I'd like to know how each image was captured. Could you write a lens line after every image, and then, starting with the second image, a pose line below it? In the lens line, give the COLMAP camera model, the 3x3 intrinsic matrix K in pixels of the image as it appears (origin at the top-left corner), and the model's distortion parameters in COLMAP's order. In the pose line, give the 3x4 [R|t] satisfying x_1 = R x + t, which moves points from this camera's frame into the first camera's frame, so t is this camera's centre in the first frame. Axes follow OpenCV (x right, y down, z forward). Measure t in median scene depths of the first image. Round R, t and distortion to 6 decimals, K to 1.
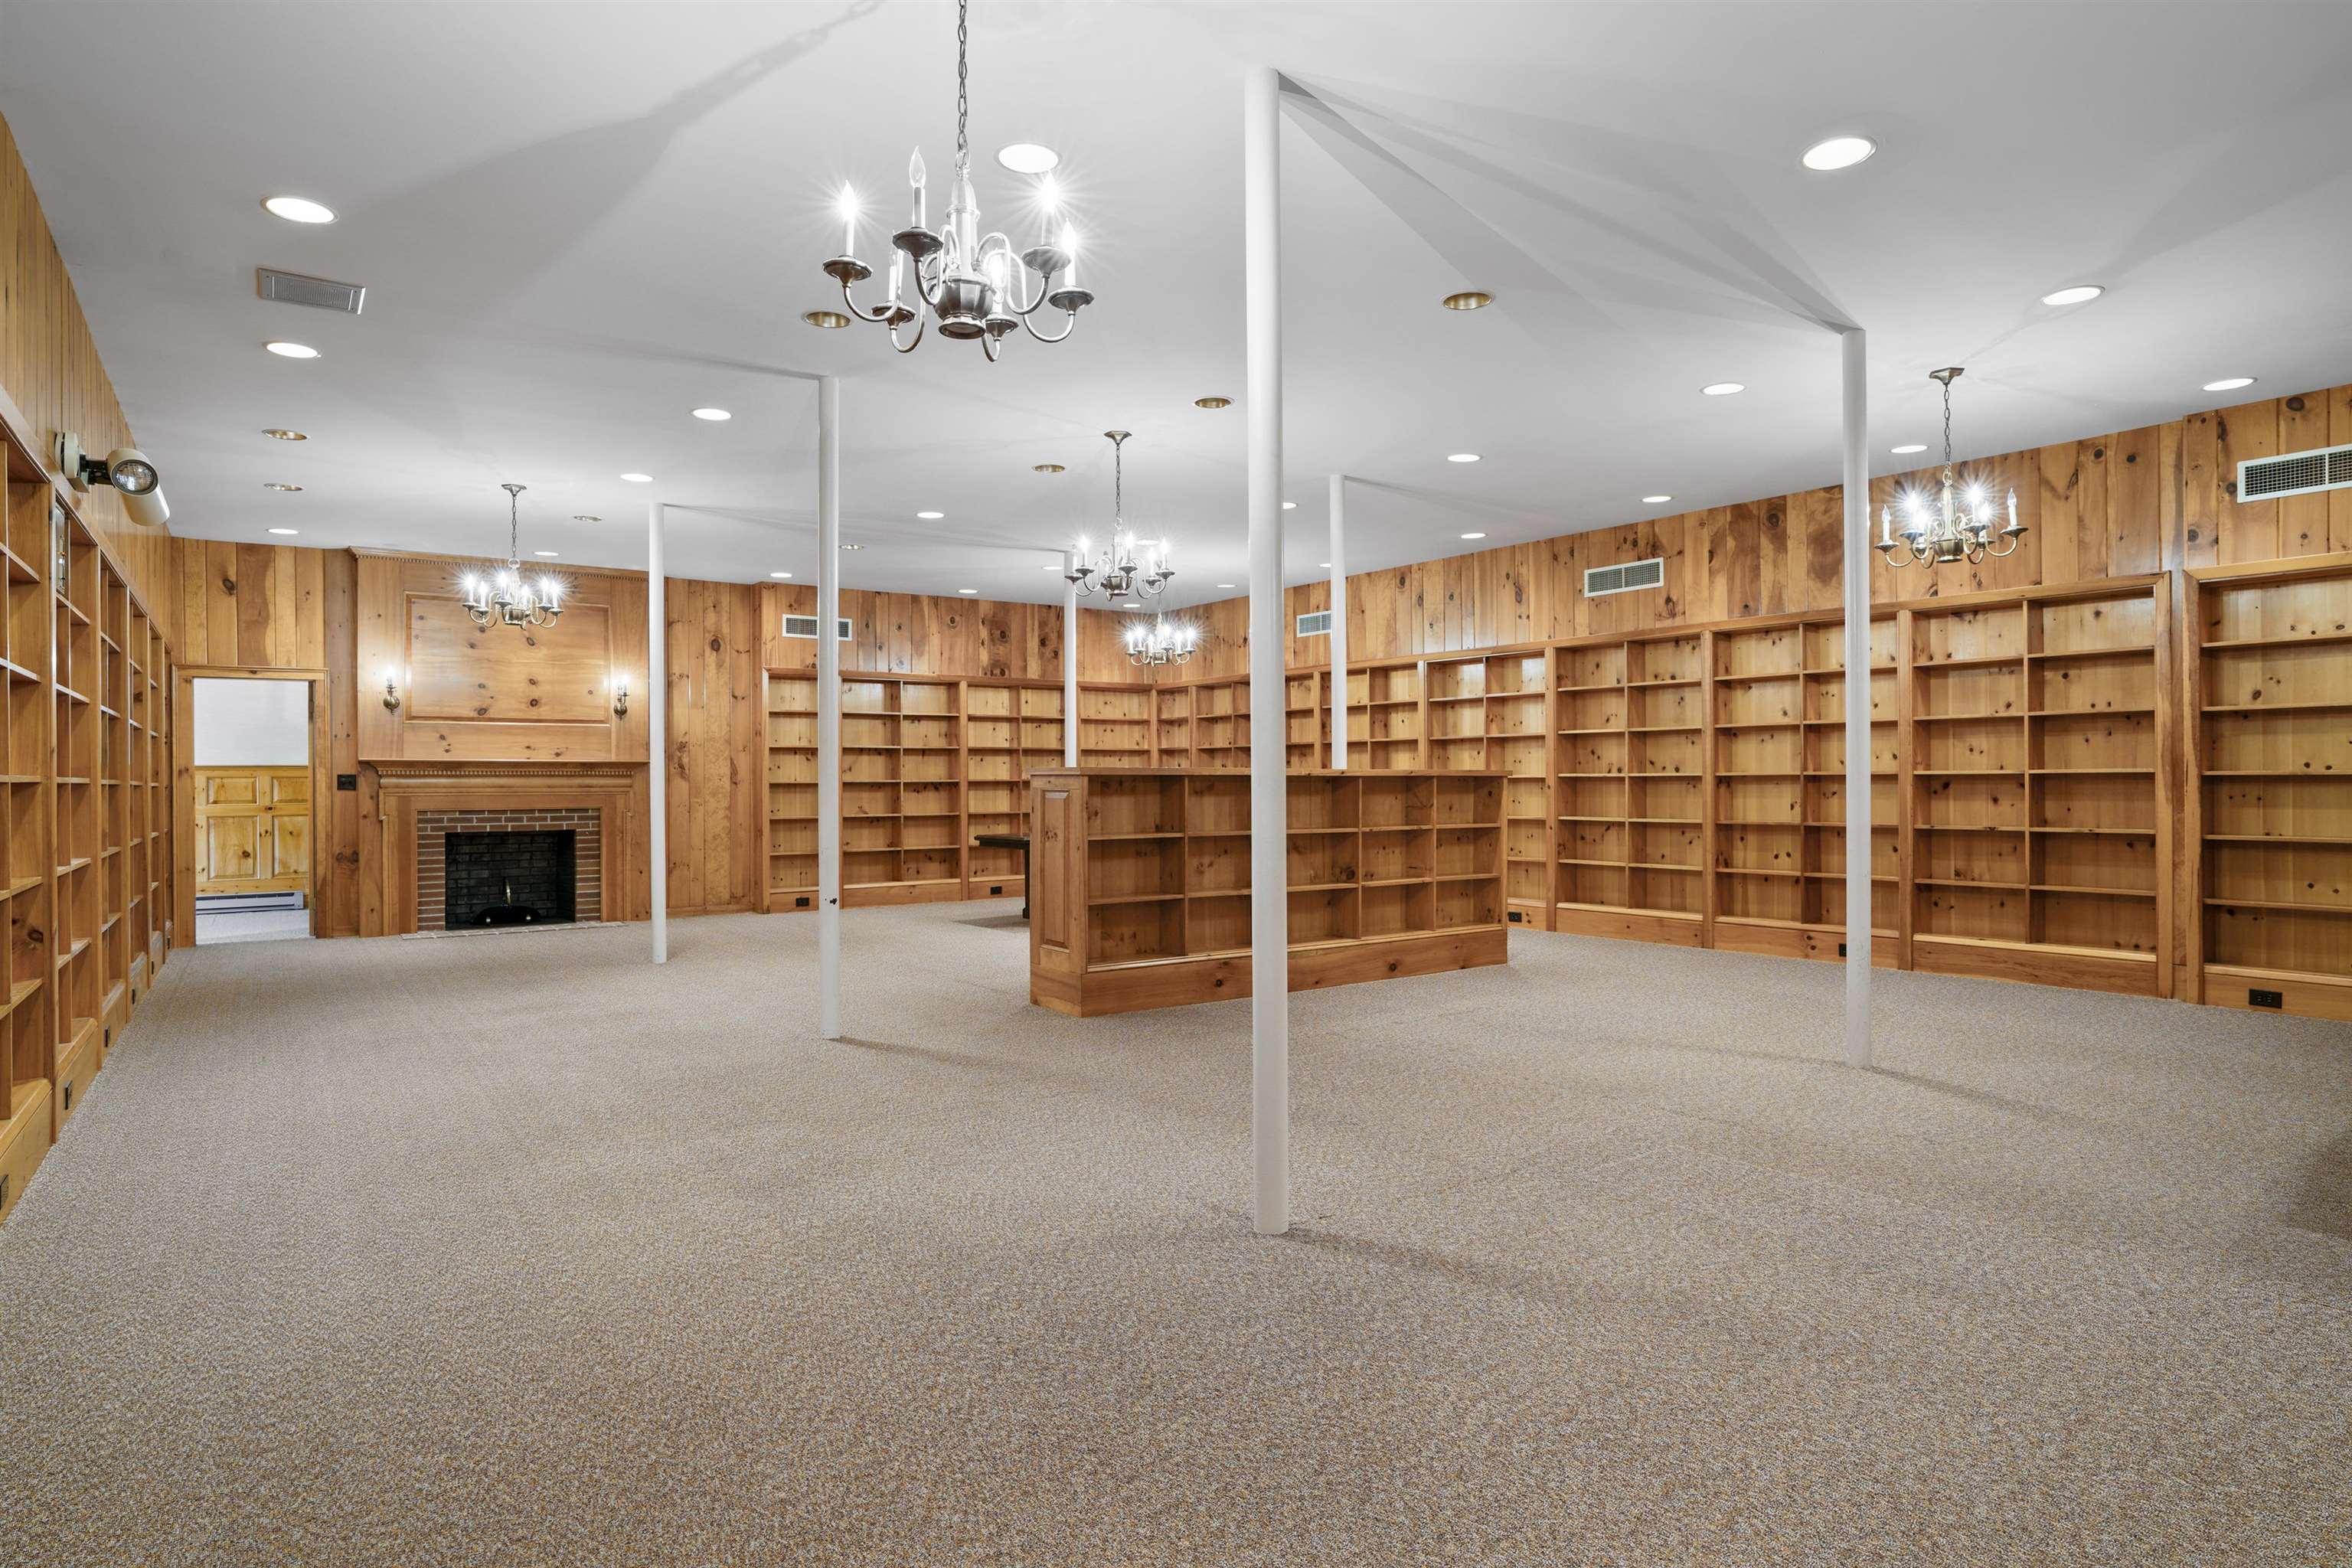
lens RADIAL K [[1292.6, 0, 1176.0], [0, 1292.6, 784.0], [0, 0, 1]] dist [0.014185, -0.000069]
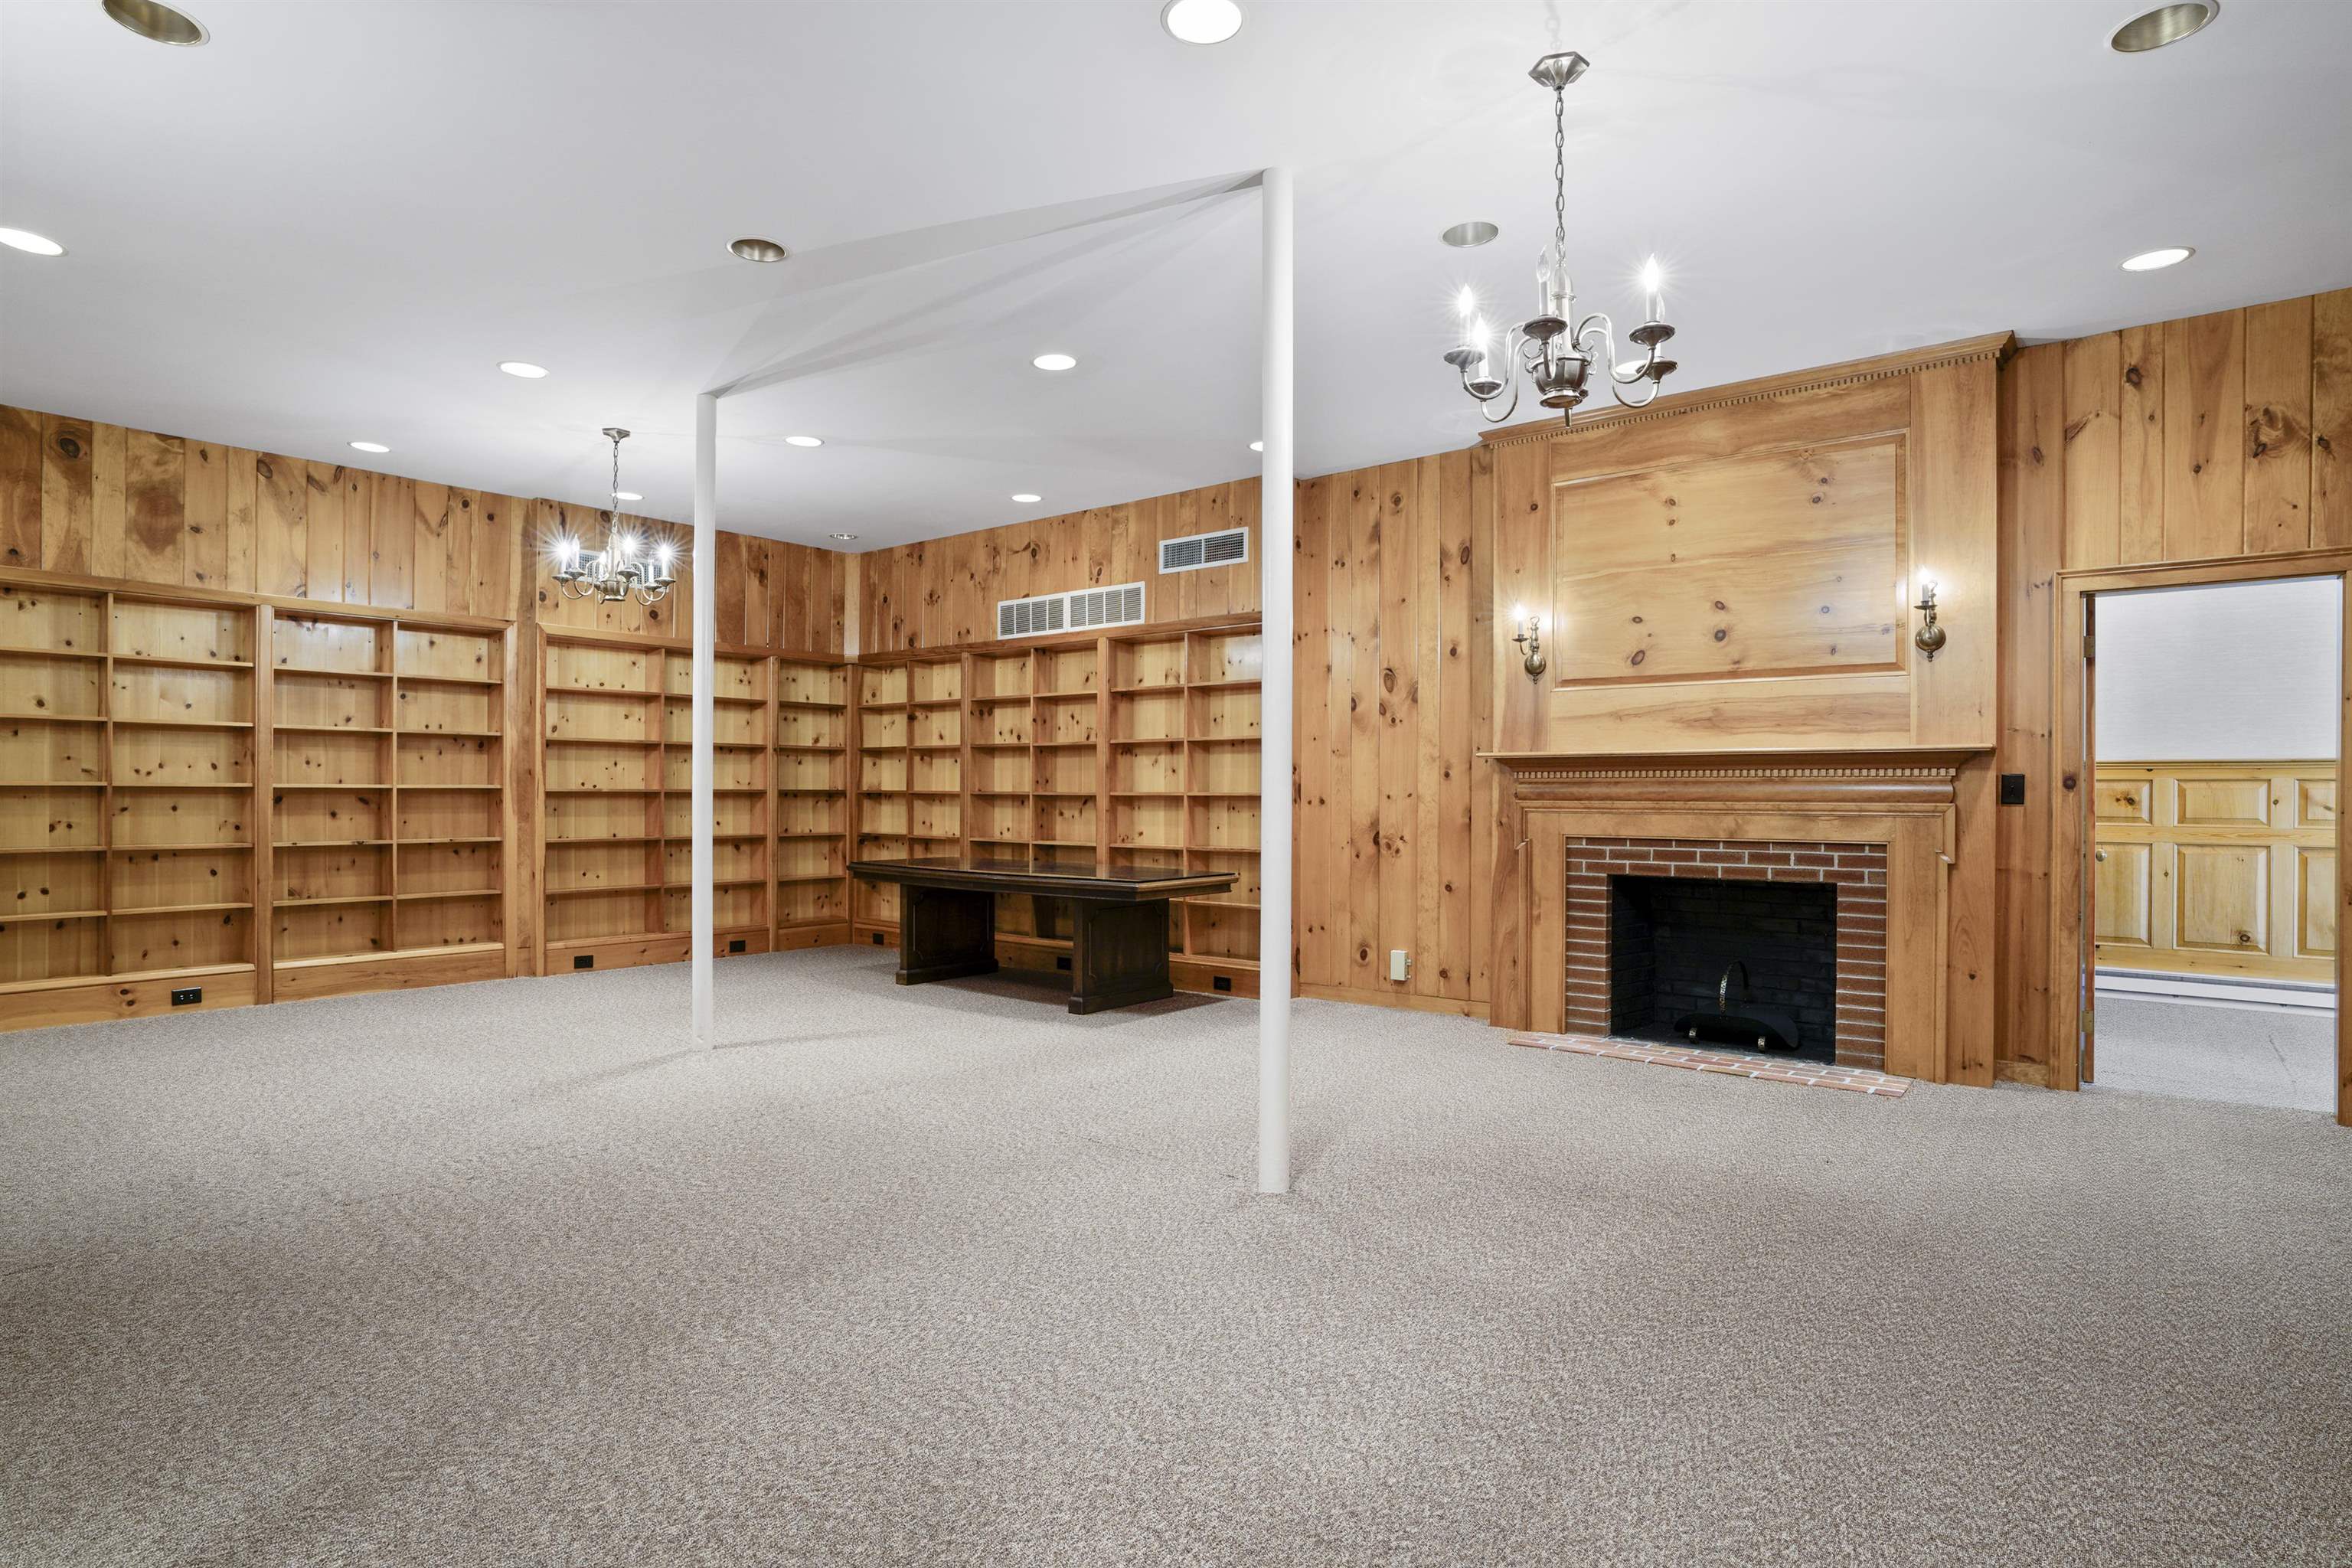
lens RADIAL K [[1257.8, 0, 1176.0], [0, 1257.8, 784.0], [0, 0, 1]] dist [-0.026529, 0.000374]
pose [[-0.268674, 0.011616, 0.963161, -0.474738], [0.000094, 0.999928, -0.012033, 0.000868], [-0.963231, -0.003142, -0.268656, 0.679185]]
